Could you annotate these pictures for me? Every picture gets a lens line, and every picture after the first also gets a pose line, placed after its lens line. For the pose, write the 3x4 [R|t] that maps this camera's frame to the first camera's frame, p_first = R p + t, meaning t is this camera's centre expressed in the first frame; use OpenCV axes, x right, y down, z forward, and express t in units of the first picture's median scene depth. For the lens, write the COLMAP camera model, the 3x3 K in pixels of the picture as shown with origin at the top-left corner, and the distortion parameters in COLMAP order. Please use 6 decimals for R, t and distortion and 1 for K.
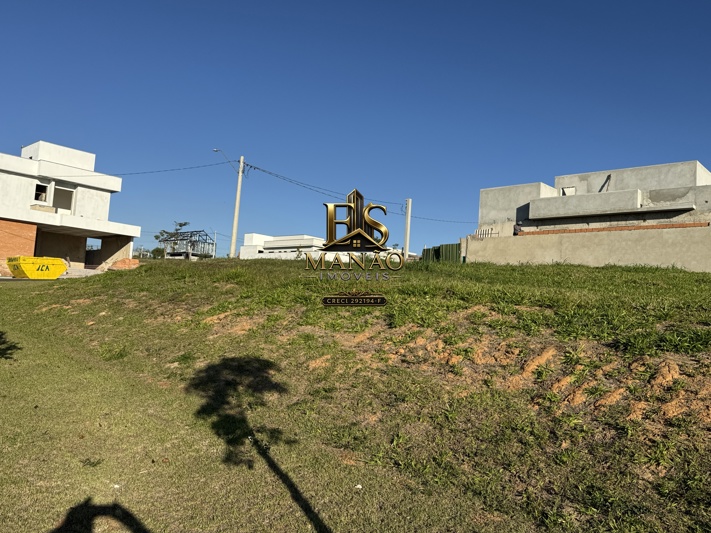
lens RADIAL K [[582.6, 0, 355.4], [0, 582.6, 269.2], [0, 0, 1]] dist [0.082954, -0.051860]
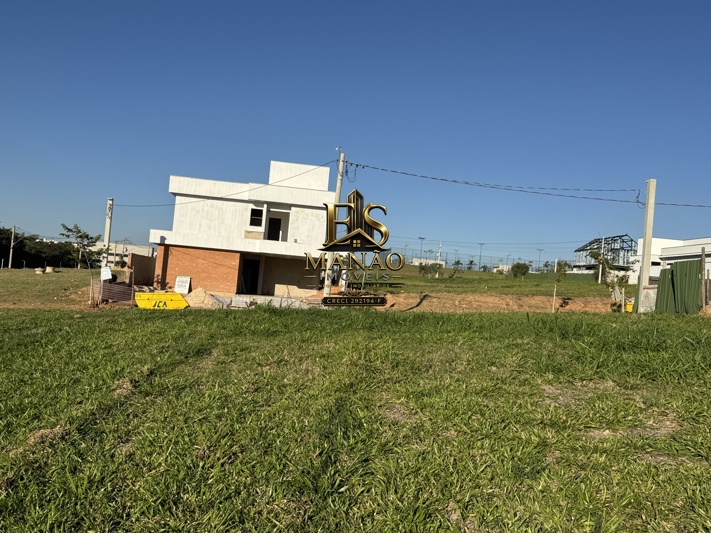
lens RADIAL K [[696.2, 0, 353.9], [0, 696.2, 265.9], [0, 0, 1]] dist [0.112142, 0.000000]
pose [[0.747110, -0.026425, -0.664175, 0.530335], [0.012144, 0.999585, -0.026109, -0.036663], [0.664590, 0.011441, 0.747121, 0.472955]]
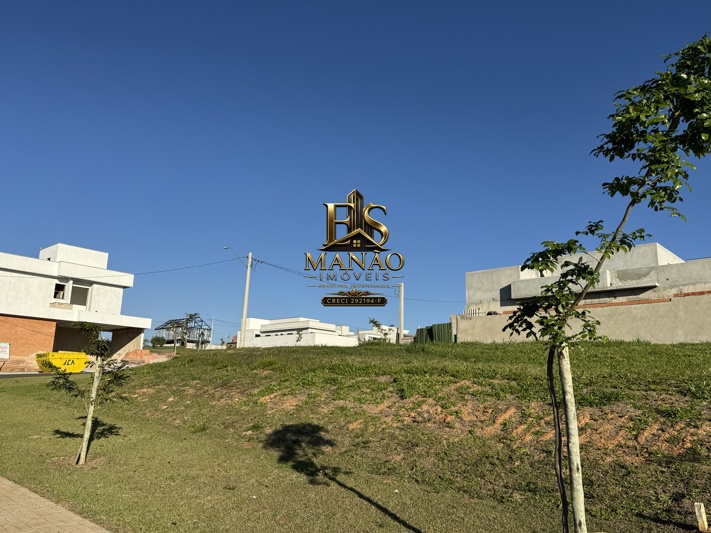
lens RADIAL K [[582.6, 0, 354.6], [0, 582.6, 273.0], [0, 0, 1]] dist [0.082954, -0.051860]
pose [[0.999201, -0.036539, 0.016169, -0.019487], [0.038306, 0.991107, -0.127434, -0.007152], [-0.011369, 0.127952, 0.991715, -0.125828]]
